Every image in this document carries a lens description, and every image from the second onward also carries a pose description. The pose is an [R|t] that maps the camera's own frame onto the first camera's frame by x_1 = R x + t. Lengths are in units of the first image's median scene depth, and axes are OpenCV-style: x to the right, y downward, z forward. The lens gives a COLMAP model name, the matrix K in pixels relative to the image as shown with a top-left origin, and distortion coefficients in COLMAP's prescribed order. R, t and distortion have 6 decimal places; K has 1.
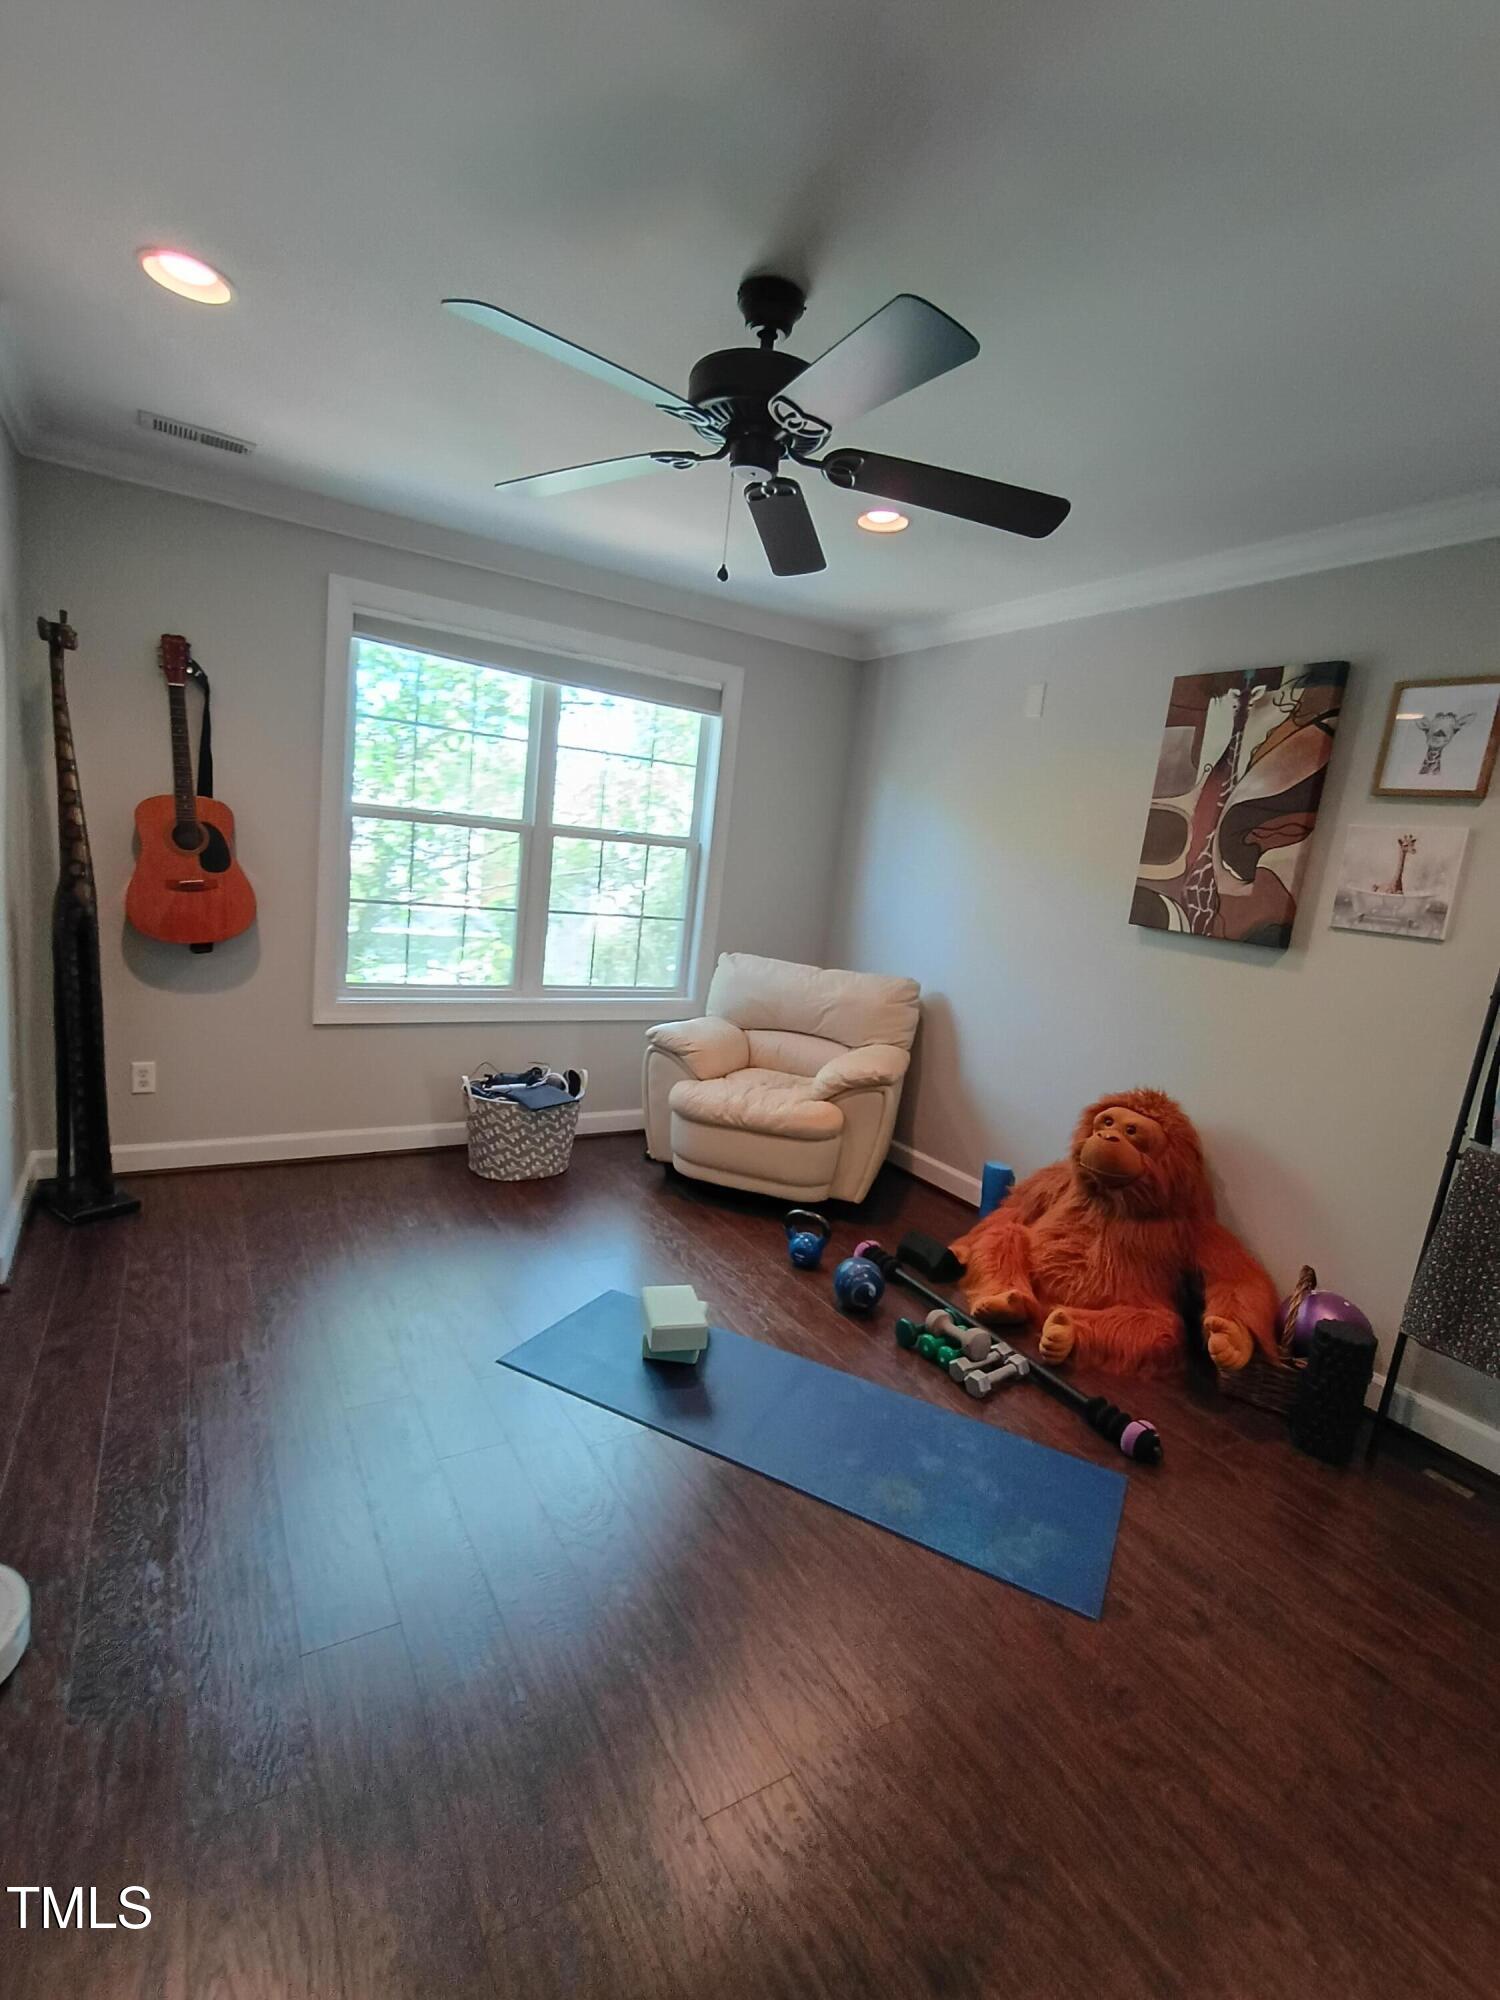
lens RADIAL K [[921.0, 0, 731.1], [0, 921.0, 995.3], [0, 0, 1]] dist [-0.011018, 0.005824]
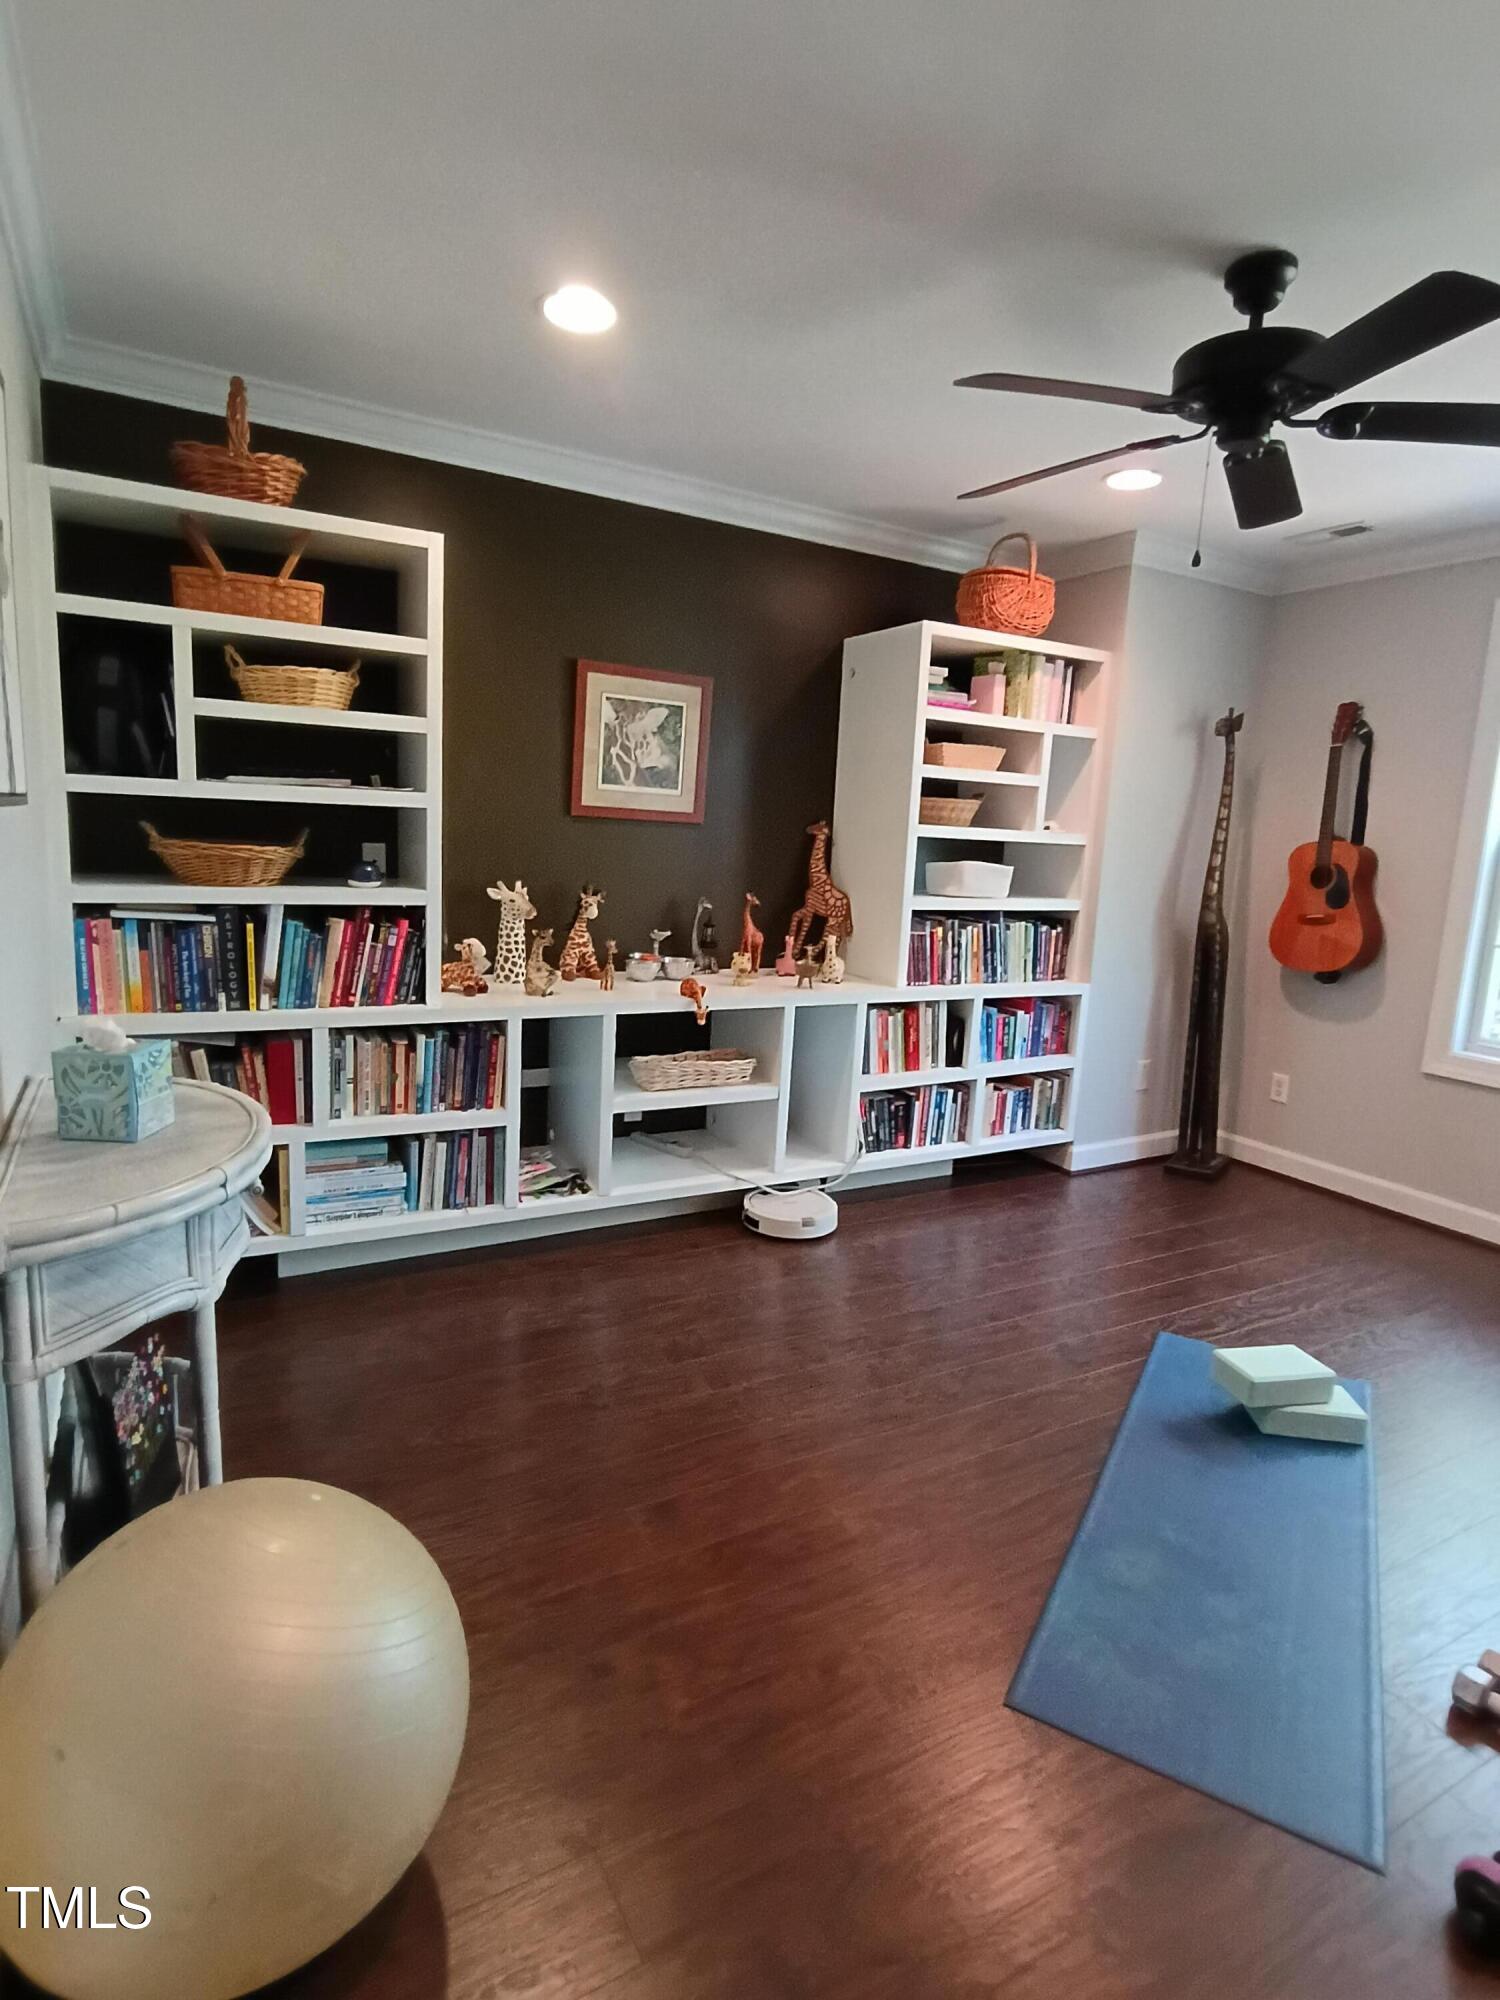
lens RADIAL K [[1080.9, 0, 738.0], [0, 1080.9, 1008.7], [0, 0, 1]] dist [-0.011839, 0.002596]
pose [[-0.028050, 0.068080, -0.997285, 0.709461], [-0.195733, 0.977991, 0.072268, 0.026725], [0.980256, 0.197229, -0.014107, 0.329420]]
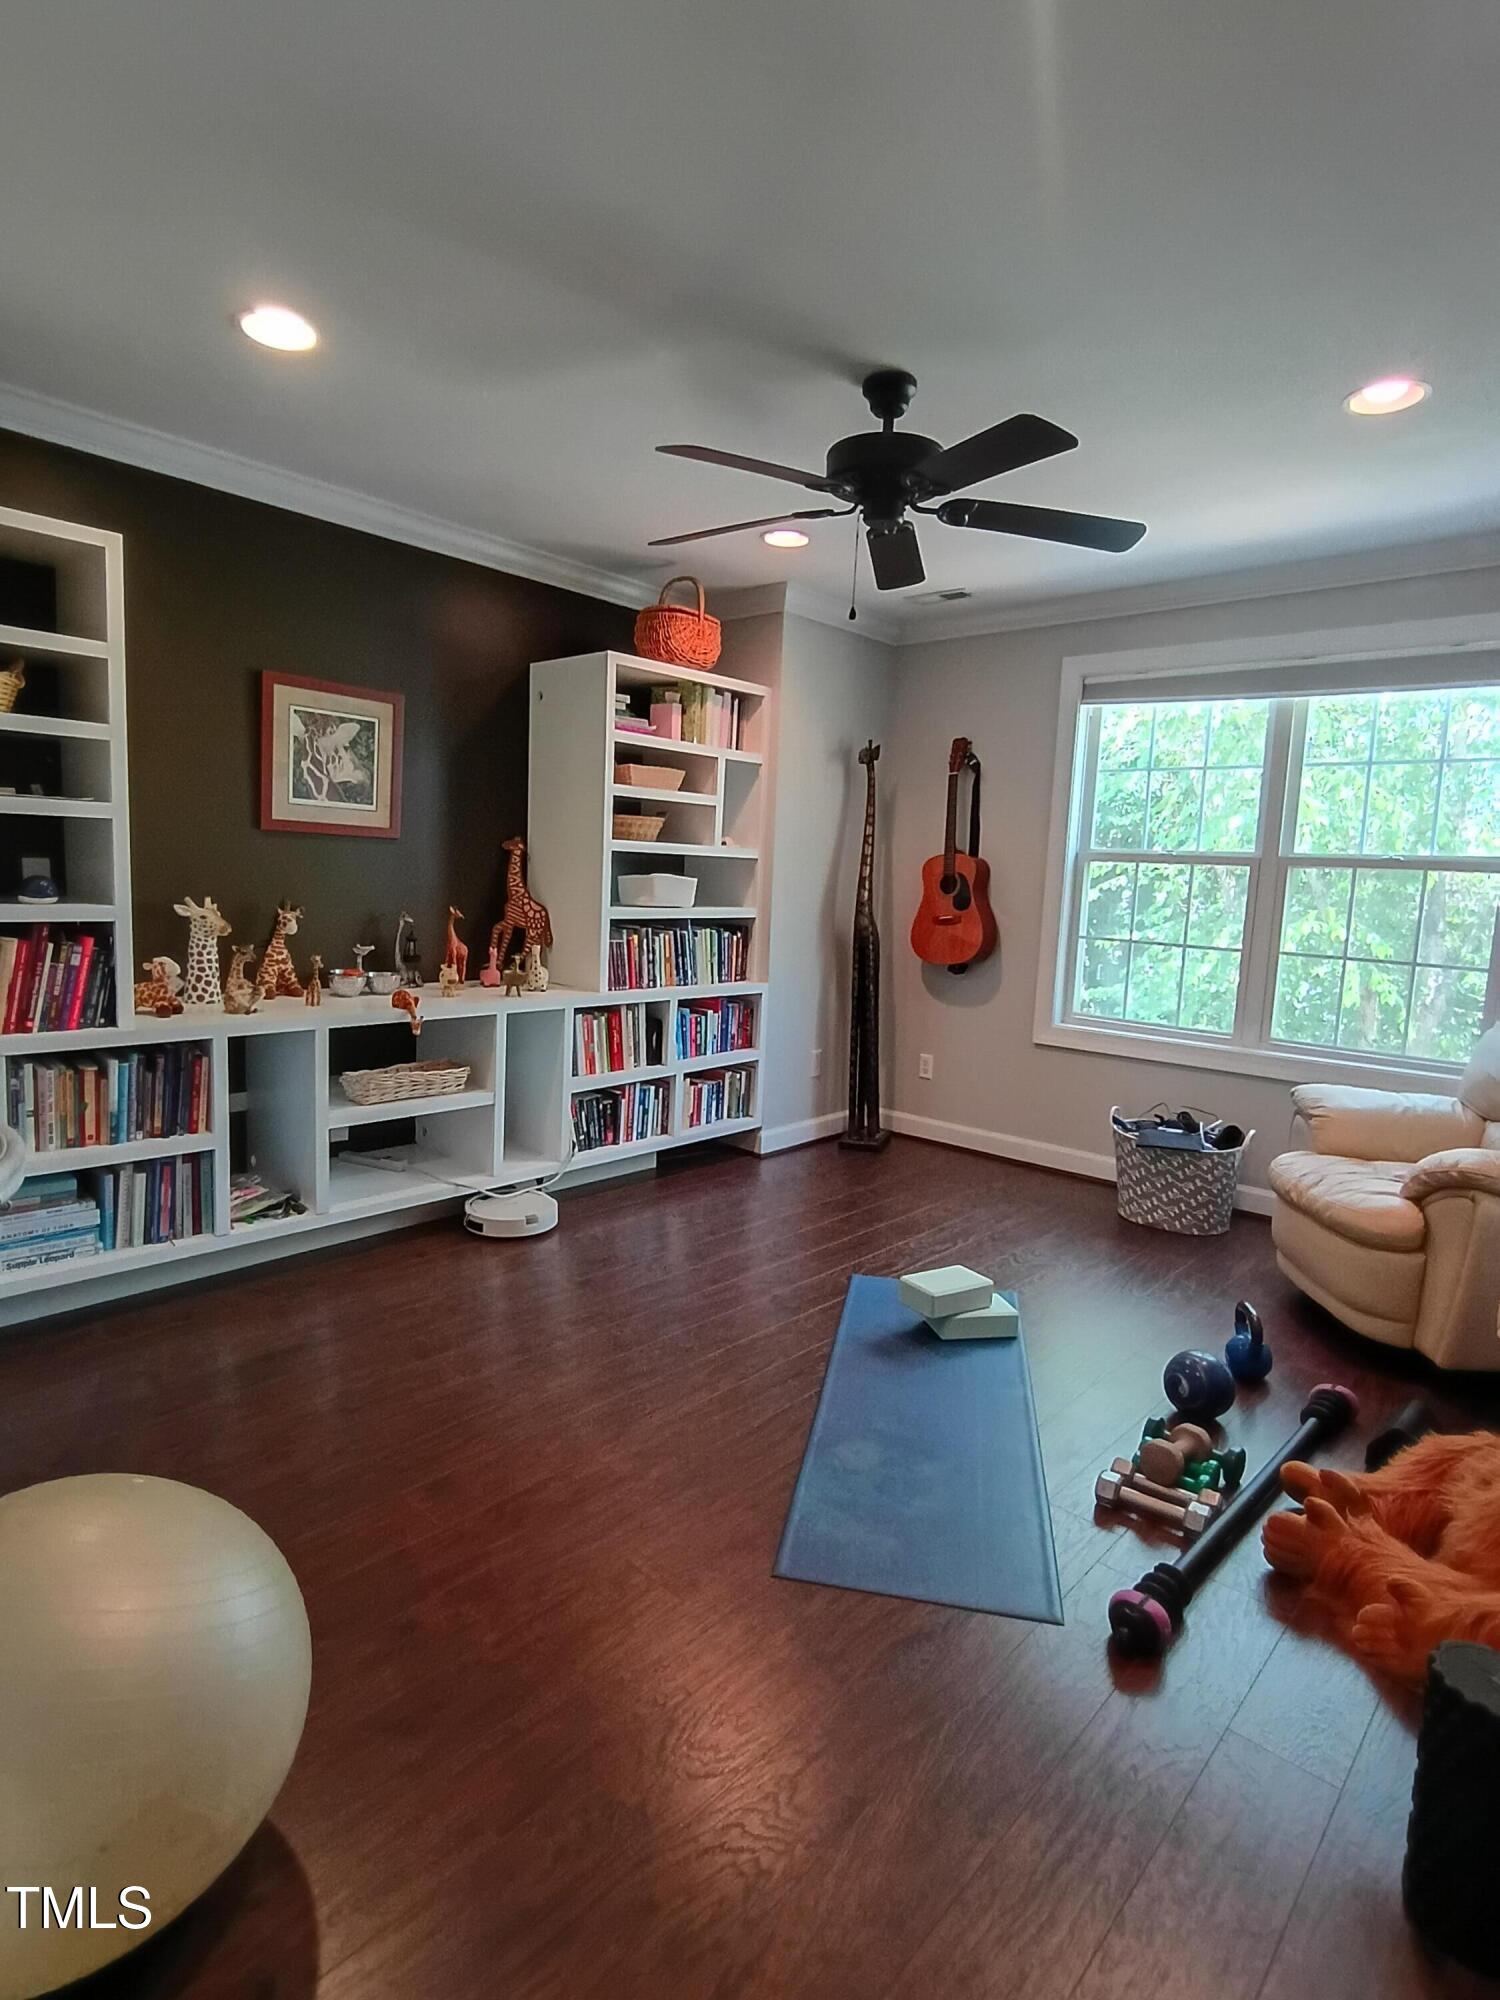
lens RADIAL K [[1080.9, 0, 755.9], [0, 1080.9, 1007.5], [0, 0, 1]] dist [-0.011839, 0.002596]
pose [[0.296922, 0.037300, -0.954173, 0.774049], [-0.152596, 0.988249, -0.008853, 0.055080], [0.942630, 0.148232, 0.299125, 0.278645]]
